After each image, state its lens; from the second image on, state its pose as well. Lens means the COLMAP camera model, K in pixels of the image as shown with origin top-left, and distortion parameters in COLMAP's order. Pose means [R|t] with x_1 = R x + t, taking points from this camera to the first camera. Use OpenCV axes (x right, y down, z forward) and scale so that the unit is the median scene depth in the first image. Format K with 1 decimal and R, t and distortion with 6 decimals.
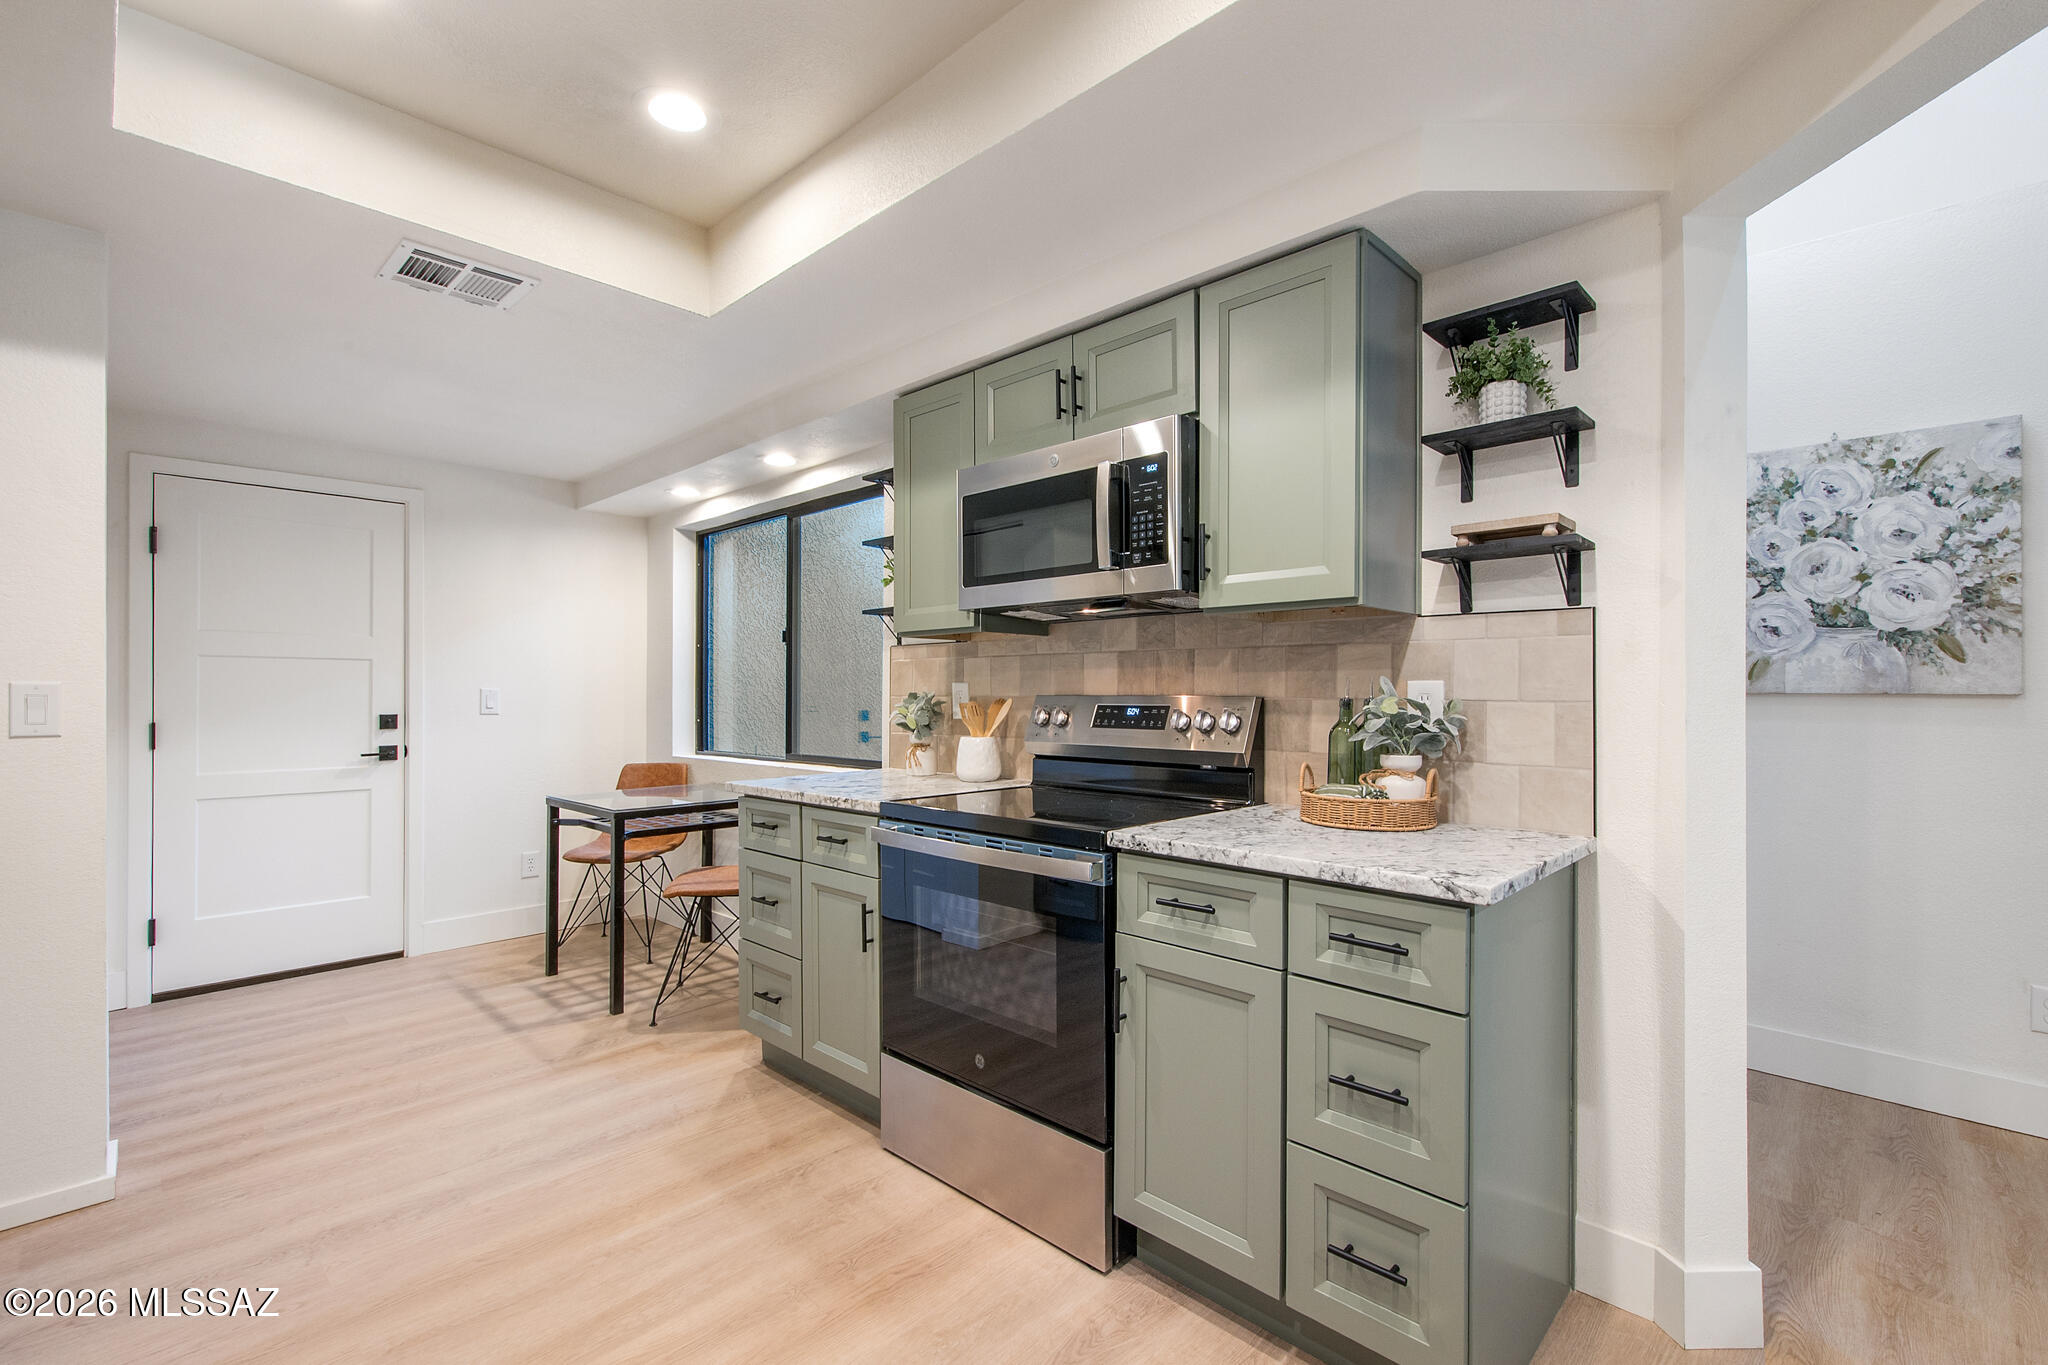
lens RADIAL K [[913.7, 0, 1029.8], [0, 913.7, 695.4], [0, 0, 1]] dist [0.002853, -0.000324]
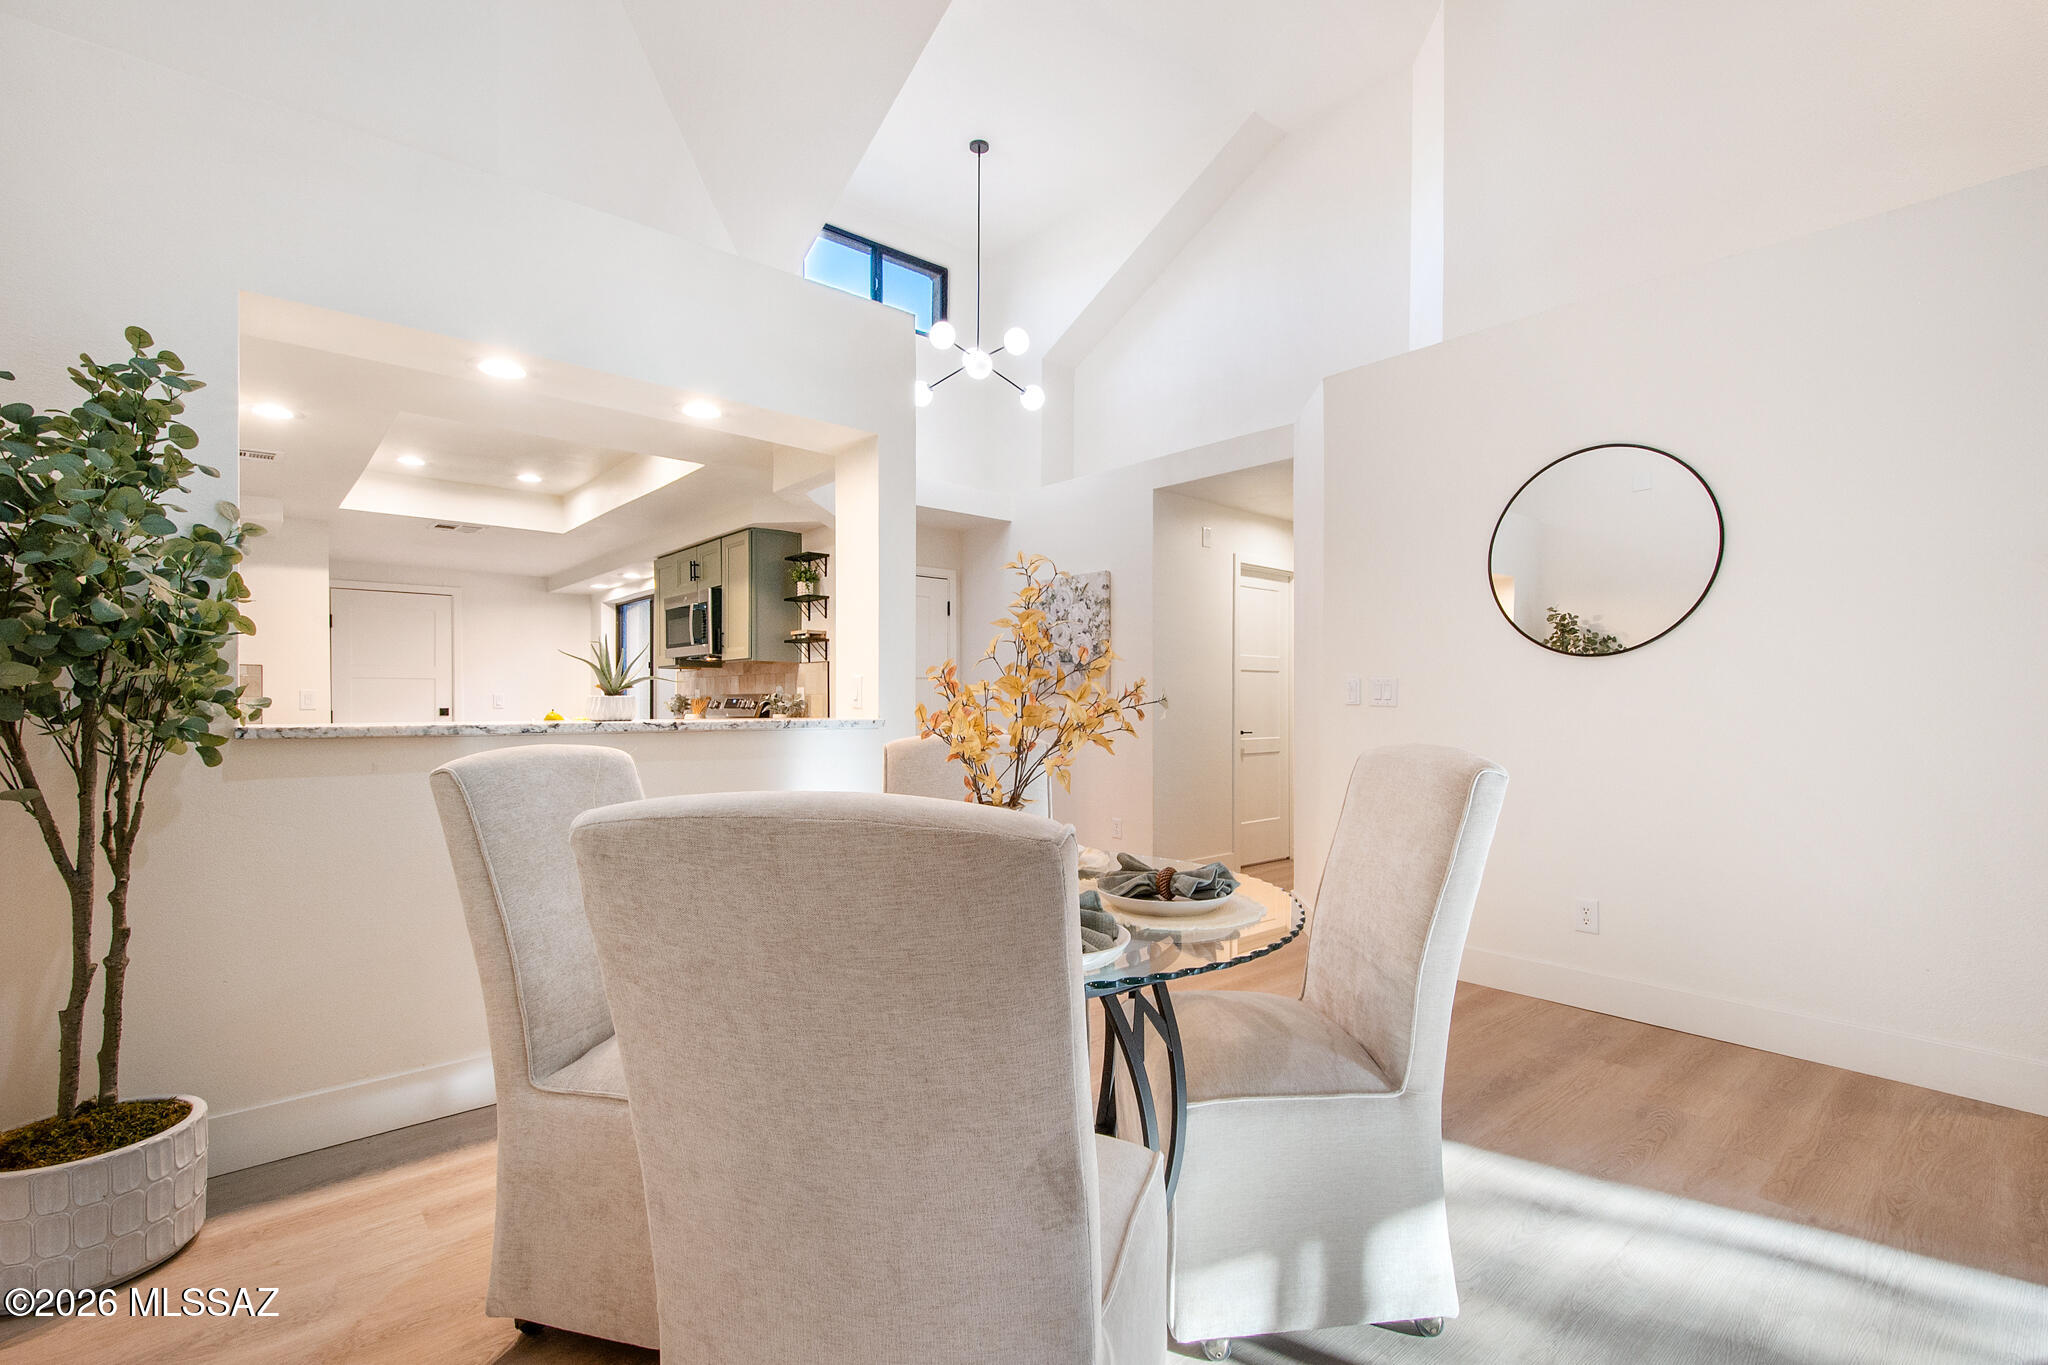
lens RADIAL K [[913.7, 0, 1029.8], [0, 913.7, 695.4], [0, 0, 1]] dist [0.002853, -0.000324]
pose [[0.997313, -0.004281, -0.073128, 1.010272], [0.003640, 0.999954, -0.008899, 0.025543], [0.073163, 0.008609, 0.997283, -1.245224]]
